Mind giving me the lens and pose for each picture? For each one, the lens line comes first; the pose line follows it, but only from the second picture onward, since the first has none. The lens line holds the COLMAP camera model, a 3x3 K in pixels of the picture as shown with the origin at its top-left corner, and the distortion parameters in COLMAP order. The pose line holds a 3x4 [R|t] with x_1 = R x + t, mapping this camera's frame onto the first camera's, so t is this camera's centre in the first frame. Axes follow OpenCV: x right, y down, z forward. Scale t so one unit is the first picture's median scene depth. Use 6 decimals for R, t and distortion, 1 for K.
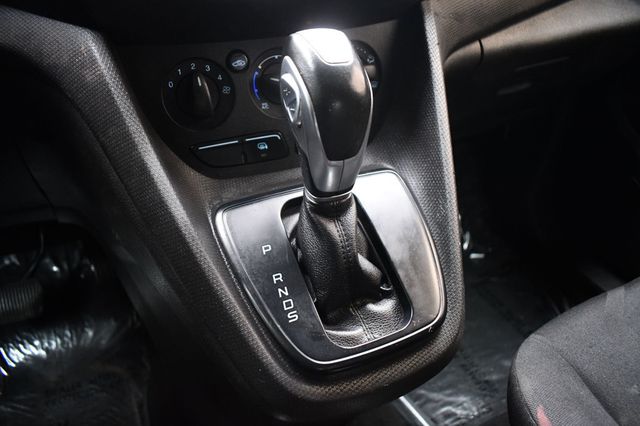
lens RADIAL K [[485.6, 0, 320.0], [0, 485.6, 213.0], [0, 0, 1]] dist [-0.101201, 0.011503]
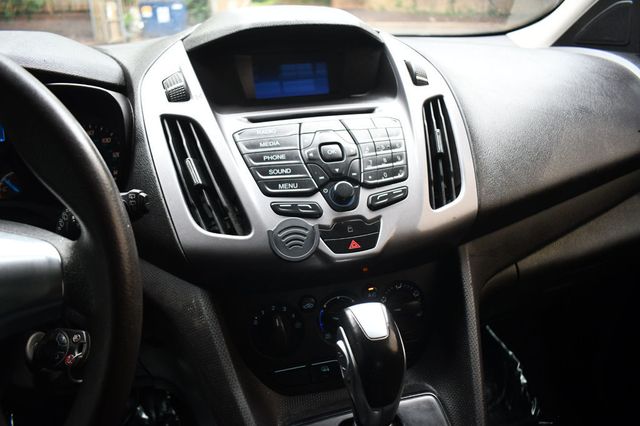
lens RADIAL K [[485.6, 0, 320.0], [0, 485.6, 213.0], [0, 0, 1]] dist [-0.101201, 0.011503]
pose [[0.986436, 0.002256, -0.164131, 0.073559], [-0.042498, 0.969321, -0.242096, -0.237619], [0.158549, 0.245787, 0.956269, -0.295613]]
